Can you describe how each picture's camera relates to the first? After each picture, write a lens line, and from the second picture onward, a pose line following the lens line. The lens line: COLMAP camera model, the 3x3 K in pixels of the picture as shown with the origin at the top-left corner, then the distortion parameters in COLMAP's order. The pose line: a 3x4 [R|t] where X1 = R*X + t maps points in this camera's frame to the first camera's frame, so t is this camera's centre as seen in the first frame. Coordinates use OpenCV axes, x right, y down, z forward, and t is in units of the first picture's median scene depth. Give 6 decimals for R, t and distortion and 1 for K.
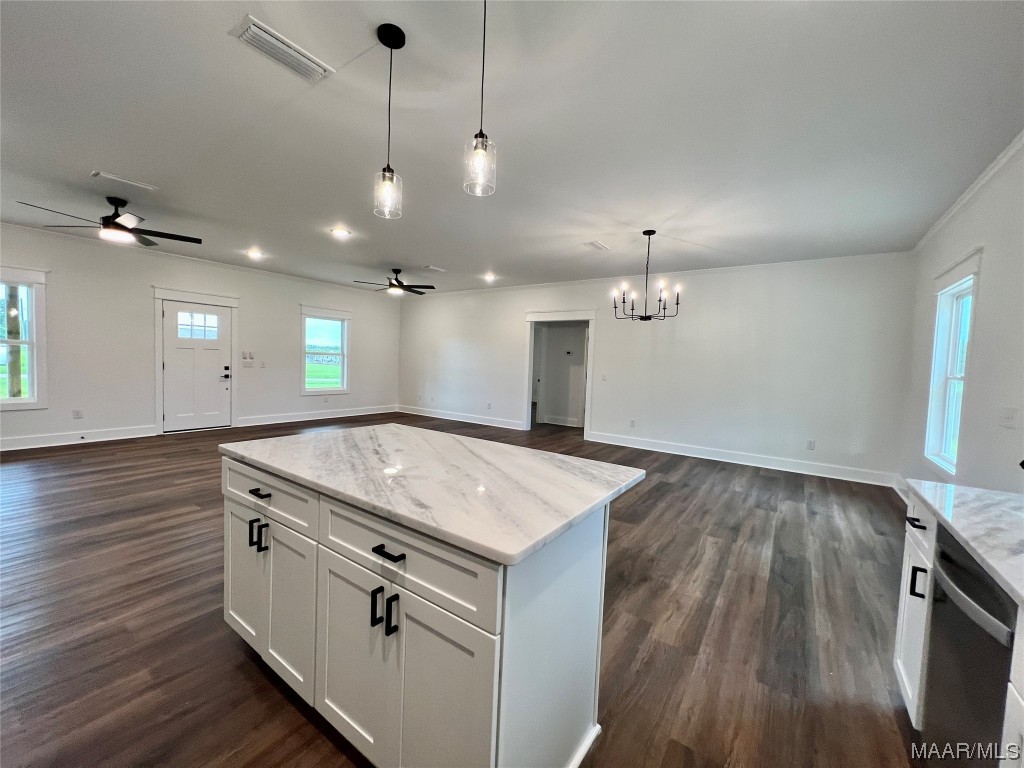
lens RADIAL K [[411.3, 0, 509.0], [0, 411.3, 382.1], [0, 0, 1]] dist [0.000786, 0.000250]
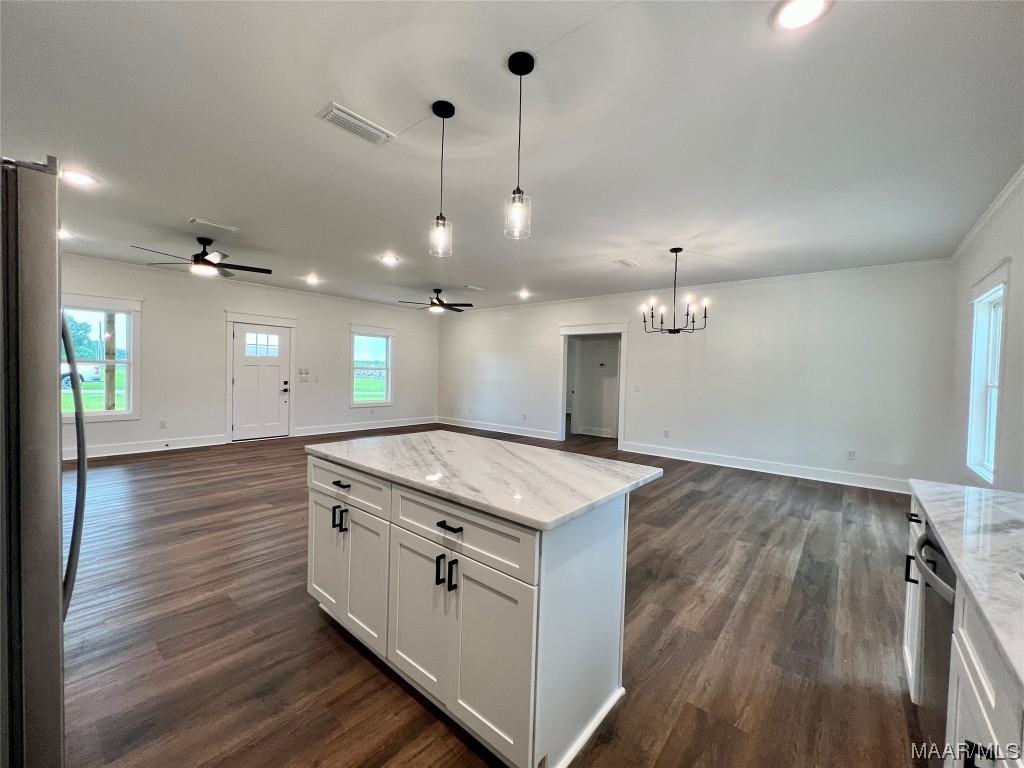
lens RADIAL K [[411.3, 0, 509.0], [0, 411.3, 382.1], [0, 0, 1]] dist [0.000786, 0.000250]
pose [[0.996410, -0.009172, -0.084163, 0.001185], [0.006696, 0.999538, -0.029650, 0.001710], [0.084396, 0.028980, 0.996011, -0.095481]]
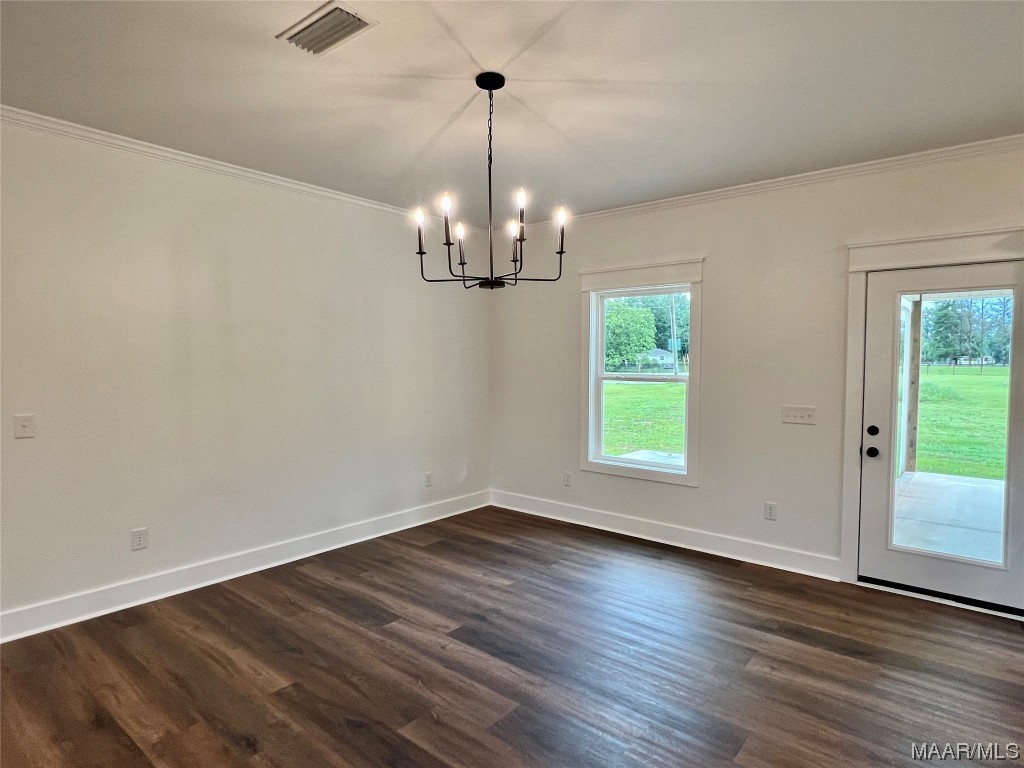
lens RADIAL K [[580.6, 0, 512.0], [0, 580.6, 384.0], [0, 0, 1]] dist [0.000059, -0.000231]
pose [[0.085845, -0.079559, 0.993127, -0.368394], [0.052517, 0.995782, 0.075233, -0.127429], [-0.994923, 0.045697, 0.089661, 1.246602]]
